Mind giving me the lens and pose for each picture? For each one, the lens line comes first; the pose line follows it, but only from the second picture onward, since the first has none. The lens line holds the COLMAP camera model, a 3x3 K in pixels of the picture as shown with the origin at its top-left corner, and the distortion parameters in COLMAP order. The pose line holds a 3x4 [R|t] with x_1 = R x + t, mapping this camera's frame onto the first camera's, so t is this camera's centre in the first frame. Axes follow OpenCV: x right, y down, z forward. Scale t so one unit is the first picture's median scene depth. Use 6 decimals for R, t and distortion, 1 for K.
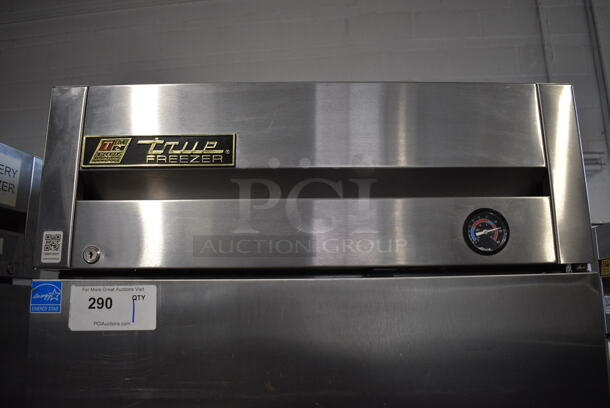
lens RADIAL K [[474.4, 0, 302.5], [0, 474.4, 205.7], [0, 0, 1]] dist [-0.111103, 0.032818]
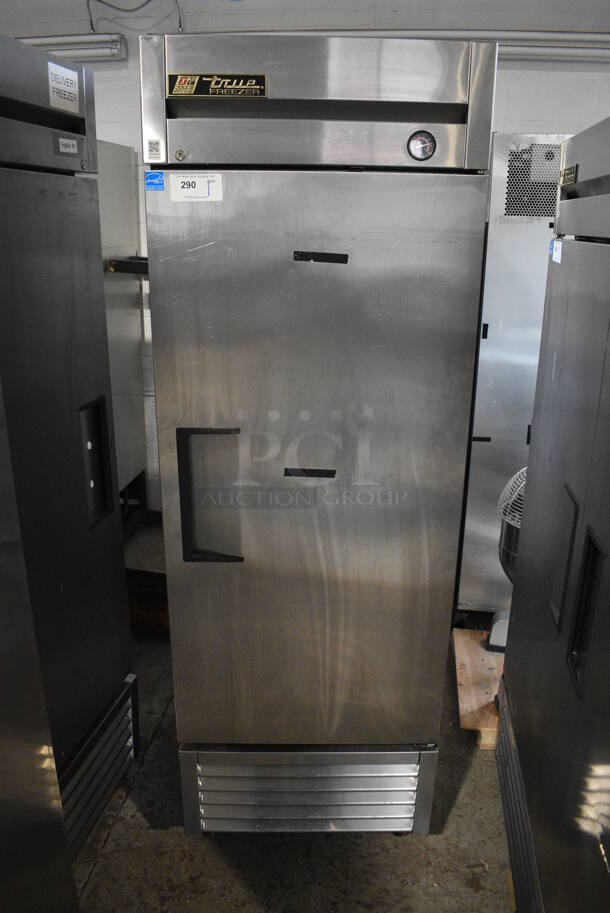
lens RADIAL K [[710.0, 0, 306.3], [0, 710.0, 452.6], [0, 0, 1]] dist [-0.111103, 0.032818]
pose [[0.999707, 0.021699, 0.010749, -0.010092], [-0.024173, 0.868235, 0.495564, -0.199570], [0.001421, -0.495679, 0.868505, -1.594811]]
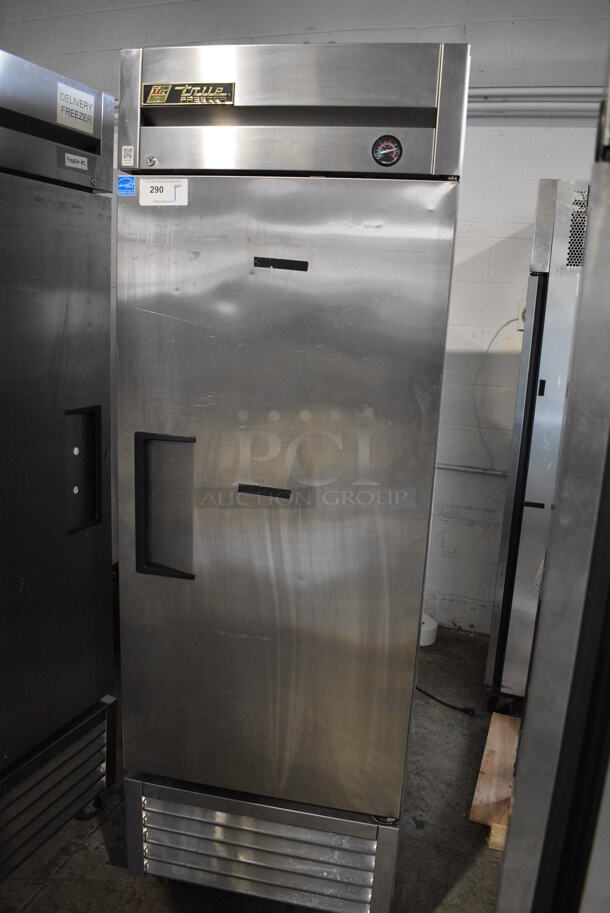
lens RADIAL K [[710.0, 0, 308.0], [0, 710.0, 453.1], [0, 0, 1]] dist [-0.111103, 0.032818]
pose [[0.977148, 0.104650, -0.185015, 0.656202], [-0.022301, 0.916078, 0.400379, 0.055776], [0.211388, -0.387104, 0.897478, -1.494569]]
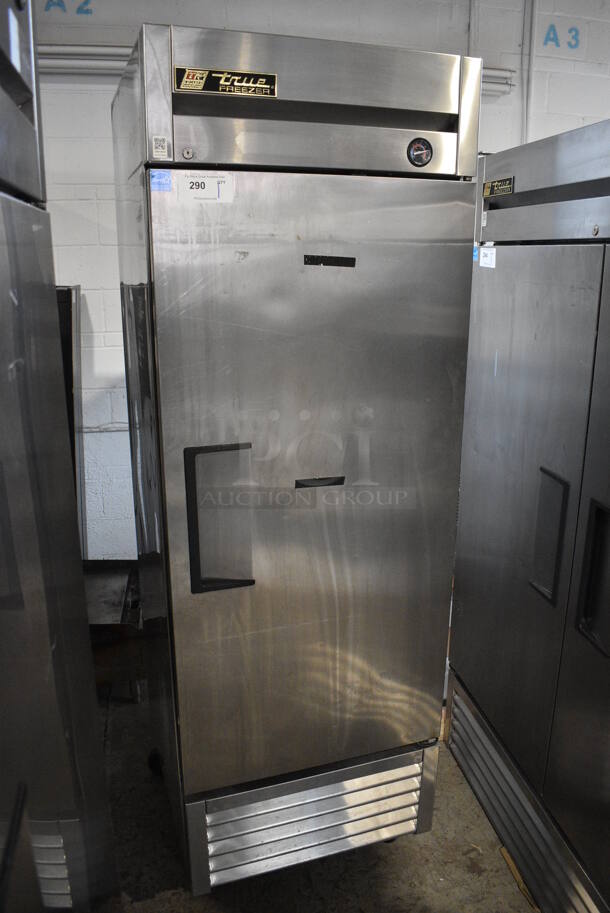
lens RADIAL K [[710.0, 0, 304.9], [0, 710.0, 452.0], [0, 0, 1]] dist [-0.111103, 0.032818]
pose [[0.949161, -0.072126, 0.306417, -0.828884], [-0.075616, 0.892658, 0.444347, -0.059968], [-0.305574, -0.444927, 0.841822, -1.436799]]
